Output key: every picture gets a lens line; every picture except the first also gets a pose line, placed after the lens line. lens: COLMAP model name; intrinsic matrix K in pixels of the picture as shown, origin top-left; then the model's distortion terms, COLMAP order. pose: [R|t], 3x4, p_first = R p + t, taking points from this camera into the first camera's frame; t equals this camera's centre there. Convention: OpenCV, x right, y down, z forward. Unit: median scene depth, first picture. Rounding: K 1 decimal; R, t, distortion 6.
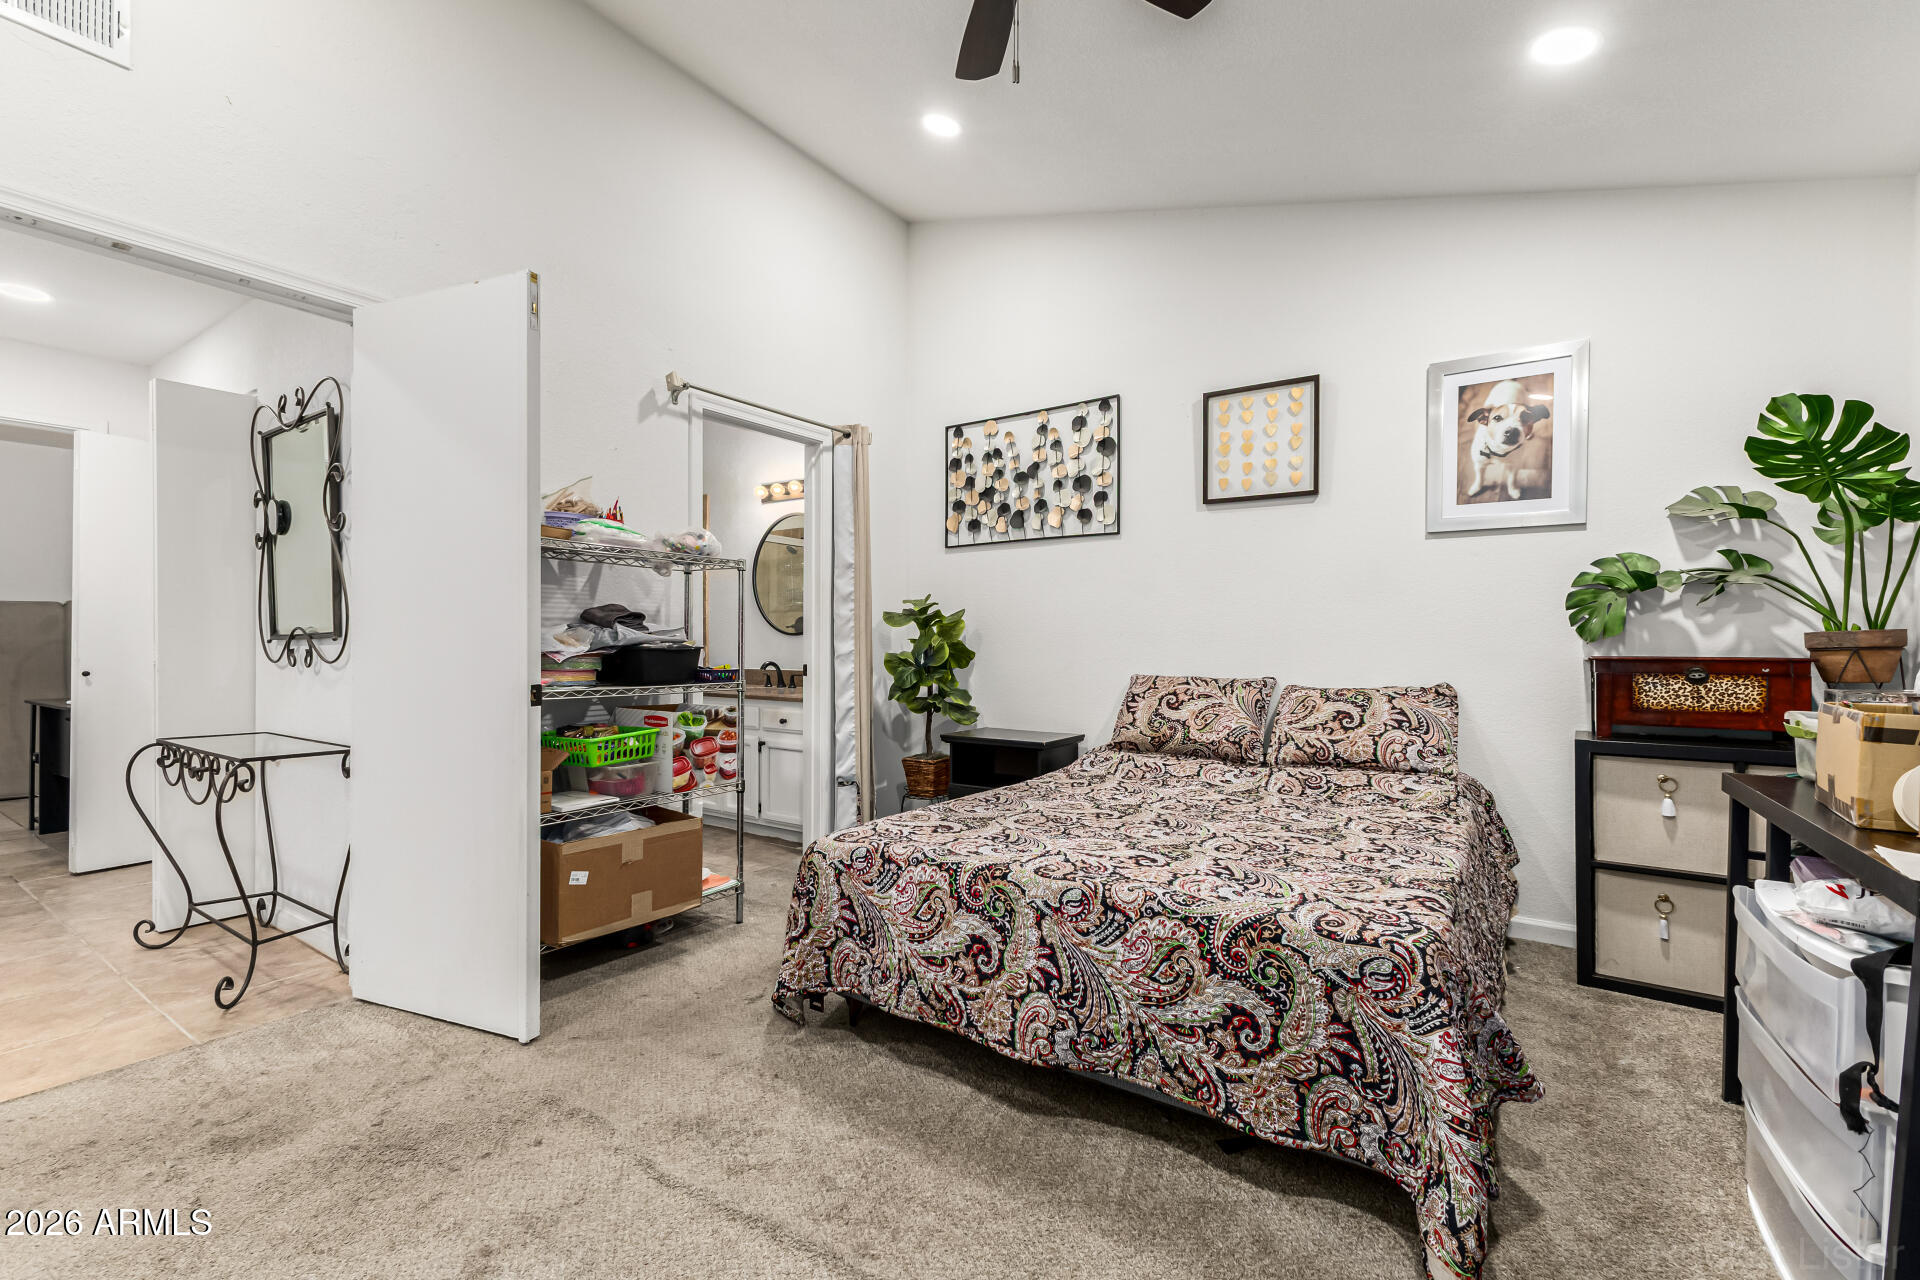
lens RADIAL K [[846.3, 0, 957.6], [0, 846.3, 646.1], [0, 0, 1]] dist [0.011587, 0.000160]
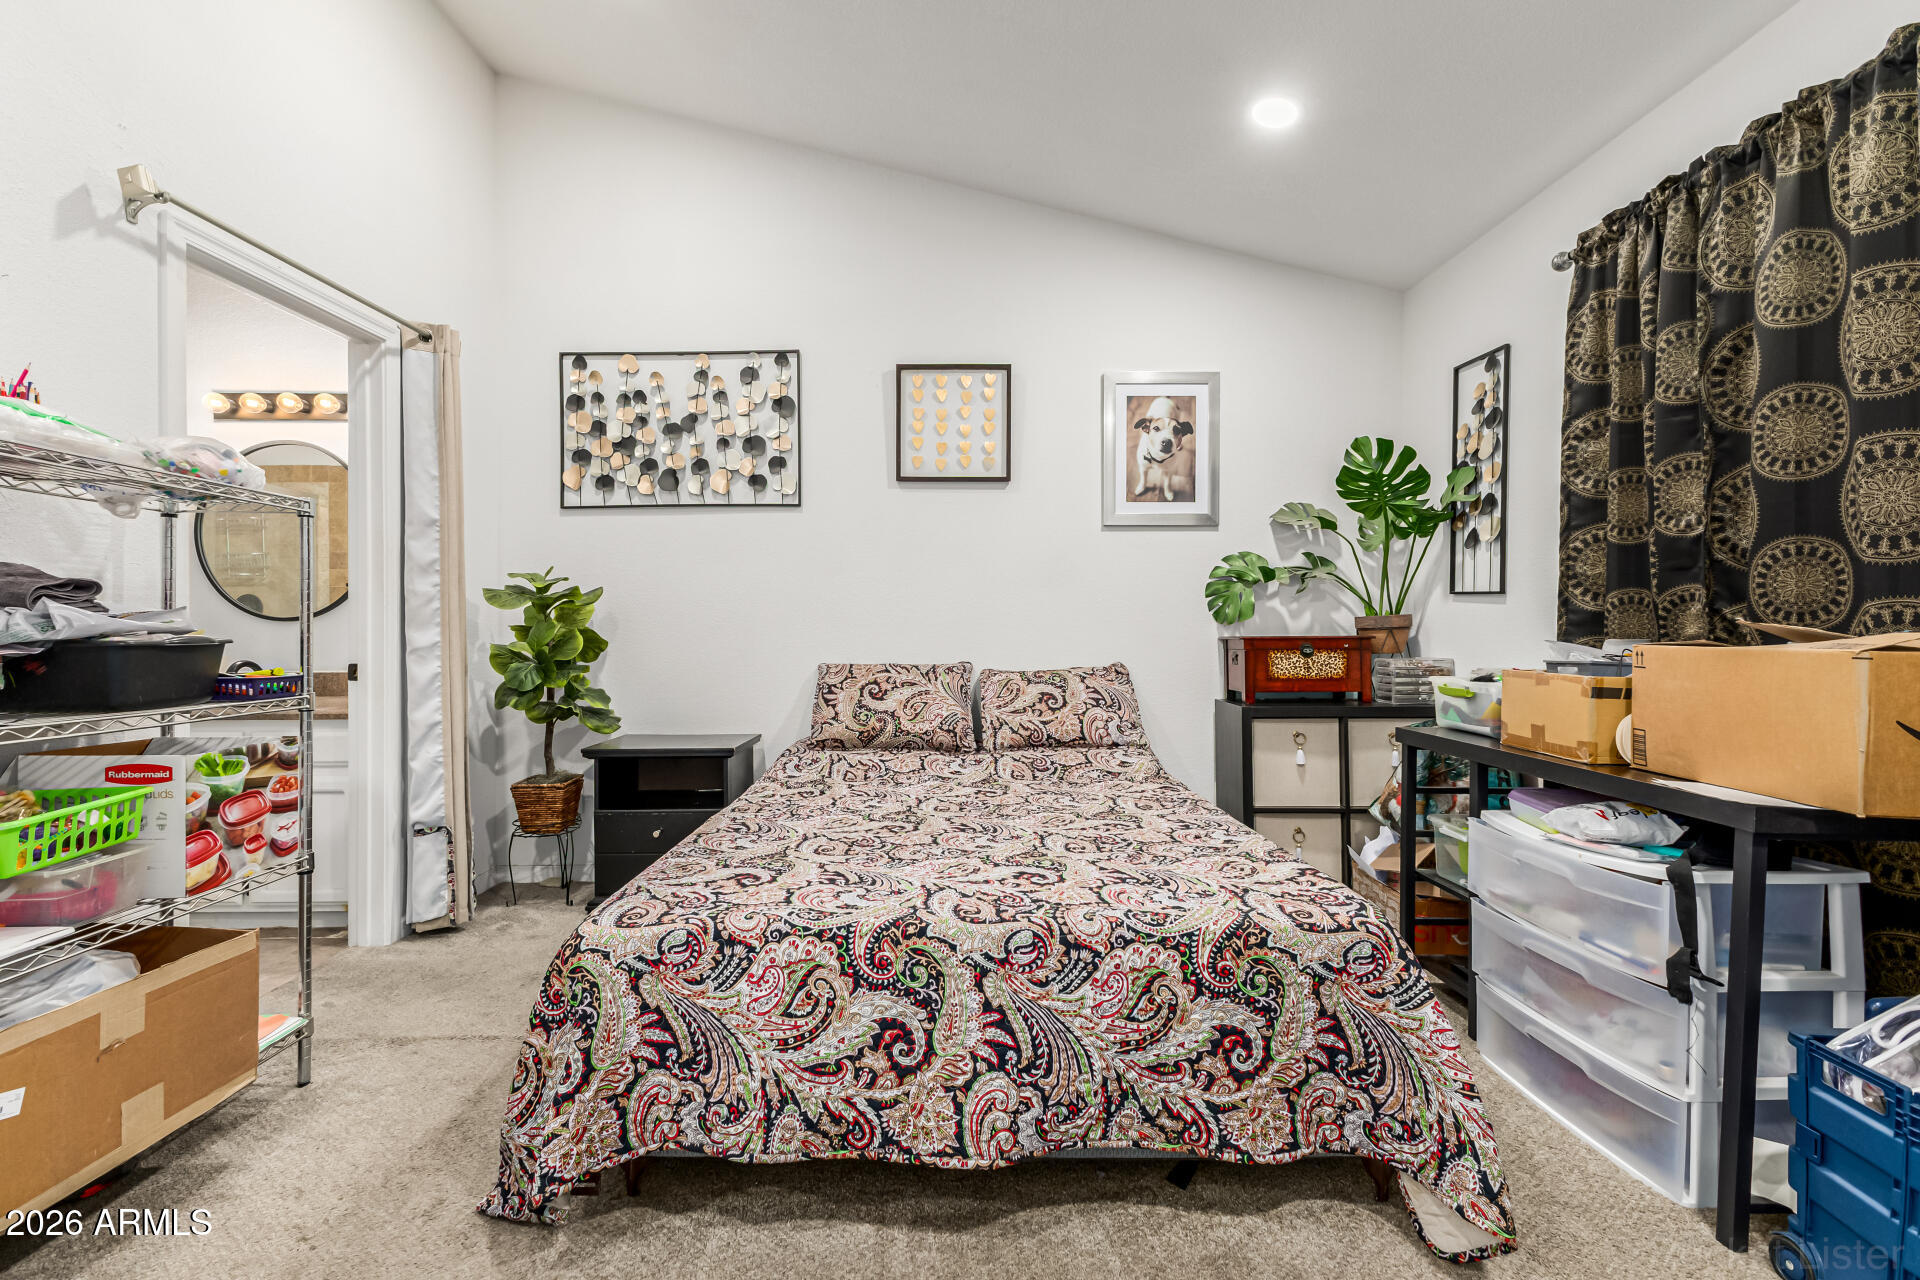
lens RADIAL K [[842.2, 0, 959.7], [0, 842.2, 625.7], [0, 0, 1]] dist [0.011963, -0.000821]
pose [[0.822007, -0.005804, 0.569447, -0.229666], [0.009552, 0.999948, -0.003597, -0.002388], [-0.569397, 0.008396, 0.822020, 0.227305]]
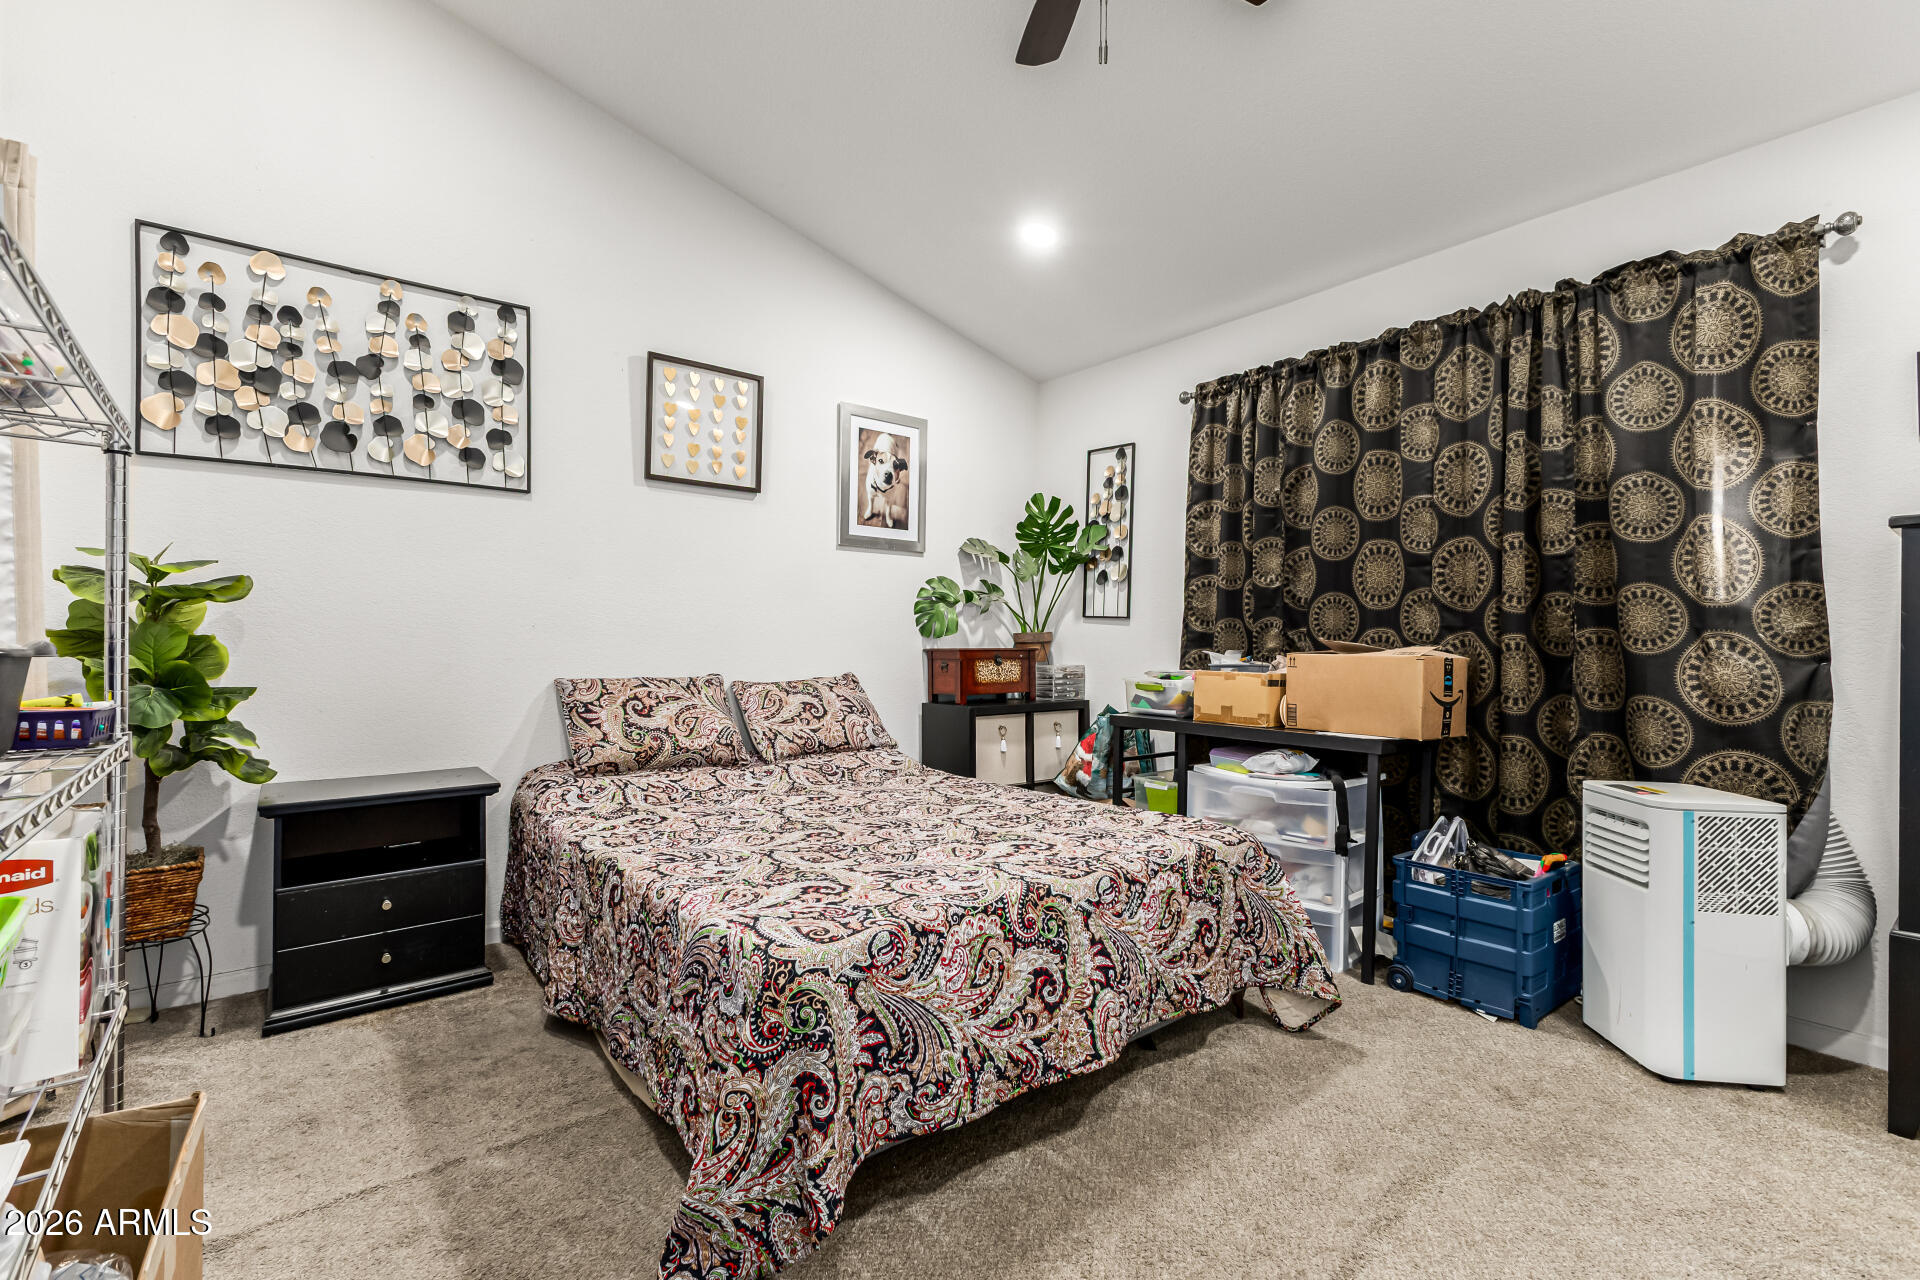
lens RADIAL K [[859.2, 0, 960.0], [0, 859.2, 640.0], [0, 0, 1]] dist [0.011336, 0.000160]
pose [[0.271829, -0.001433, 0.962344, -0.572449], [-0.000047, 0.999999, 0.001503, -0.003796], [-0.962345, -0.000454, 0.271829, 0.547272]]
